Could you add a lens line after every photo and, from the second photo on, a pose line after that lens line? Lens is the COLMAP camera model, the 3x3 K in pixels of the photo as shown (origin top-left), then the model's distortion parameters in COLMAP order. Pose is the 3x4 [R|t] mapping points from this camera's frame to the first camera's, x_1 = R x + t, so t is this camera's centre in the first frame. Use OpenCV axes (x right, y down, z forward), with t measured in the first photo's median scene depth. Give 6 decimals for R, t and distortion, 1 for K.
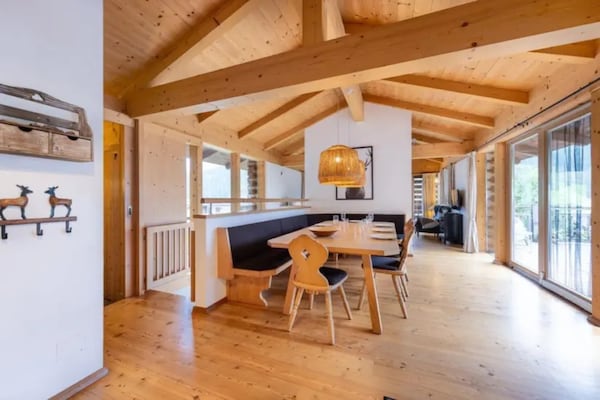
lens RADIAL K [[233.4, 0, 300.0], [0, 233.4, 200.0], [0, 0, 1]] dist [0.000049, -0.000028]
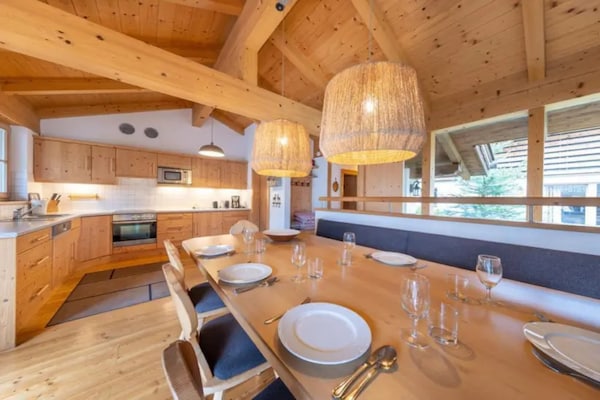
lens RADIAL K [[199.4, 0, 299.7], [0, 199.4, 197.4], [0, 0, 1]] dist [0.000036, -0.000091]
pose [[-0.513941, 0.004149, -0.857815, 0.502094], [0.000309, 0.999989, 0.004651, -0.008283], [0.857825, 0.002125, -0.513937, 1.026740]]
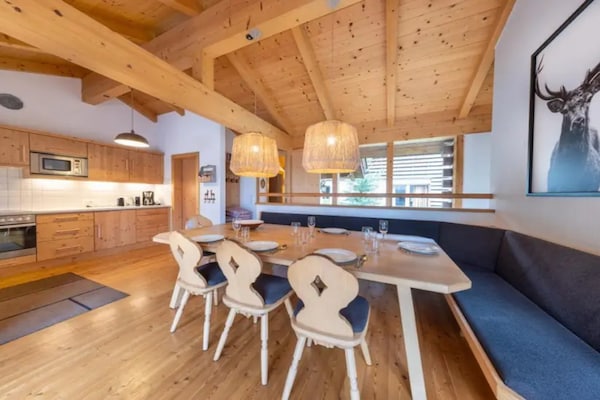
lens RADIAL K [[199.4, 0, 299.7], [0, 199.4, 197.4], [0, 0, 1]] dist [0.000036, -0.000091]
pose [[-0.065736, 0.026937, -0.997473, 0.701122], [-0.002381, 0.999628, 0.027152, -0.011058], [0.997834, 0.004159, -0.065648, 0.924896]]
